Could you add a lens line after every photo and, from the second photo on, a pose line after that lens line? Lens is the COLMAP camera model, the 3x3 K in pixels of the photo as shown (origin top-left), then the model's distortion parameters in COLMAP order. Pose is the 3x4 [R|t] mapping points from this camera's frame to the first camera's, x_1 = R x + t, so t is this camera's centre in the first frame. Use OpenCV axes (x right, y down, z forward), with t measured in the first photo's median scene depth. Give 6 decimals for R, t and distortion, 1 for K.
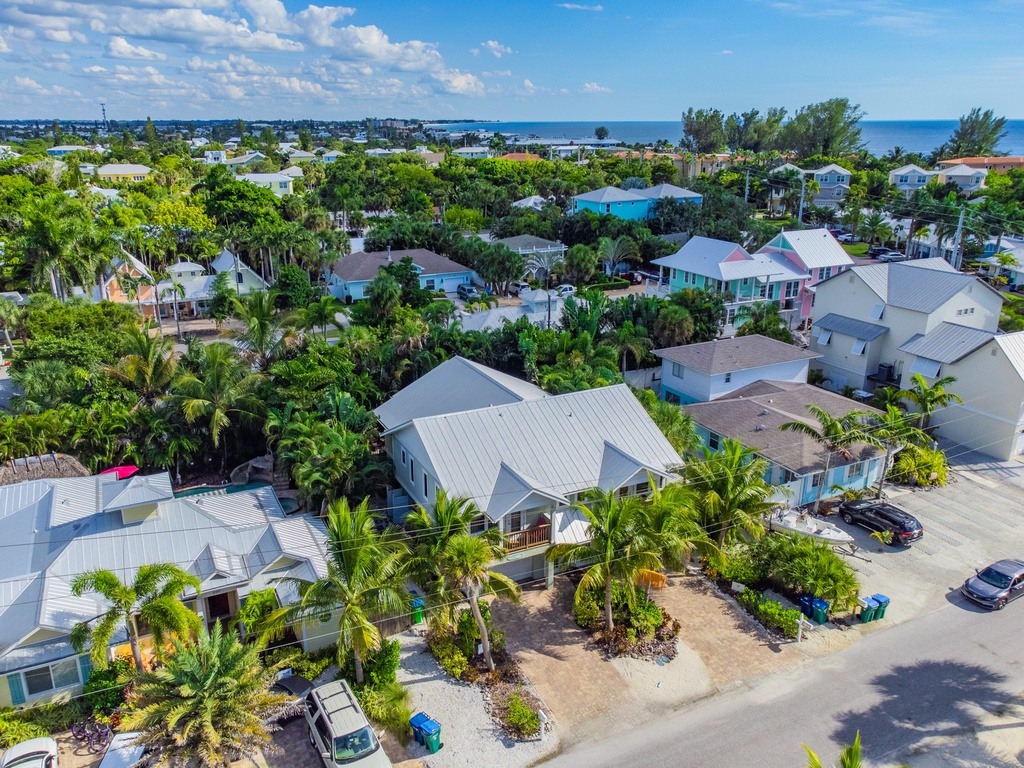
lens RADIAL K [[755.9, 0, 512.0], [0, 755.9, 384.0], [0, 0, 1]] dist [0.002005, 0.003565]
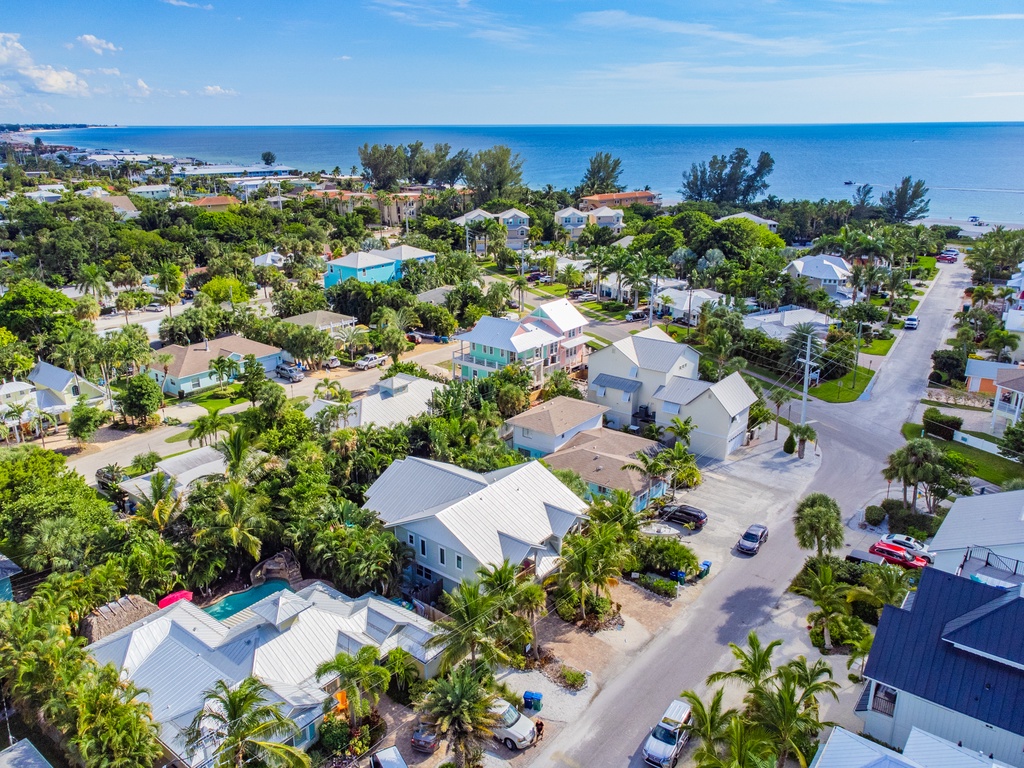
lens RADIAL K [[740.6, 0, 506.1], [0, 740.6, 386.4], [0, 0, 1]] dist [0.002533, -0.003024]
pose [[0.907298, -0.129139, 0.400166, -0.336956], [0.131038, 0.991116, 0.022743, -0.132865], [-0.399548, 0.031802, 0.916160, -0.245018]]
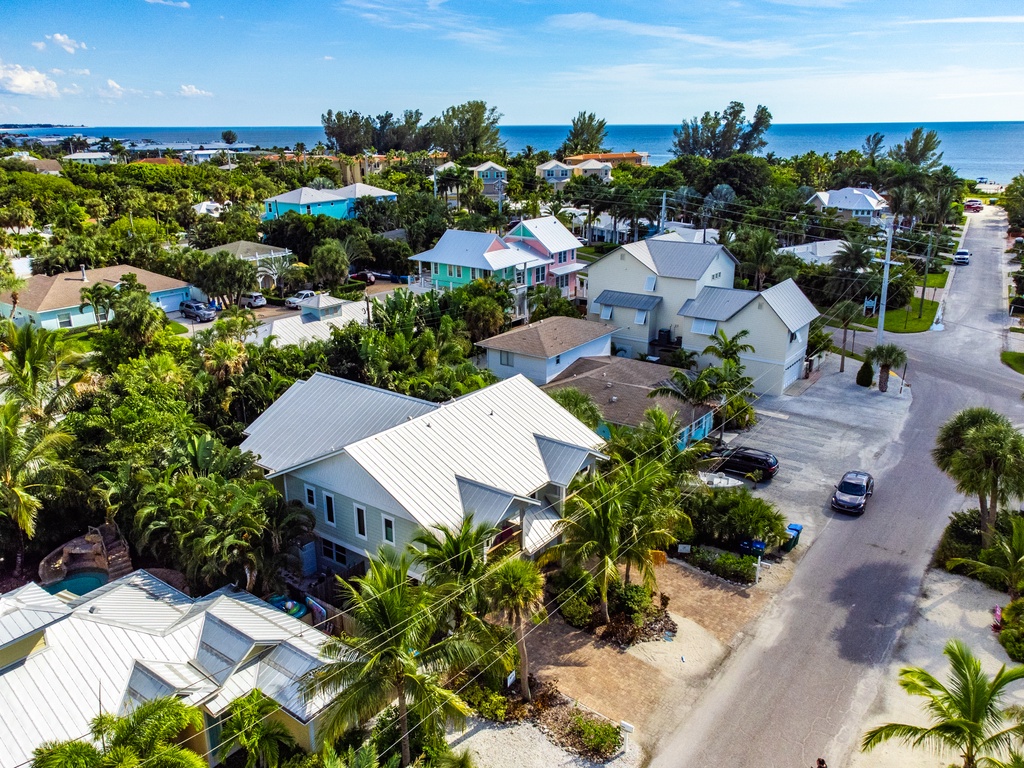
lens RADIAL K [[755.9, 0, 512.0], [0, 755.9, 384.0], [0, 0, 1]] dist [0.002005, 0.003565]
pose [[0.891672, -0.146608, 0.428284, -0.191327], [0.148717, 0.988462, 0.028743, -0.012052], [-0.427556, 0.038064, 0.903187, 0.090313]]
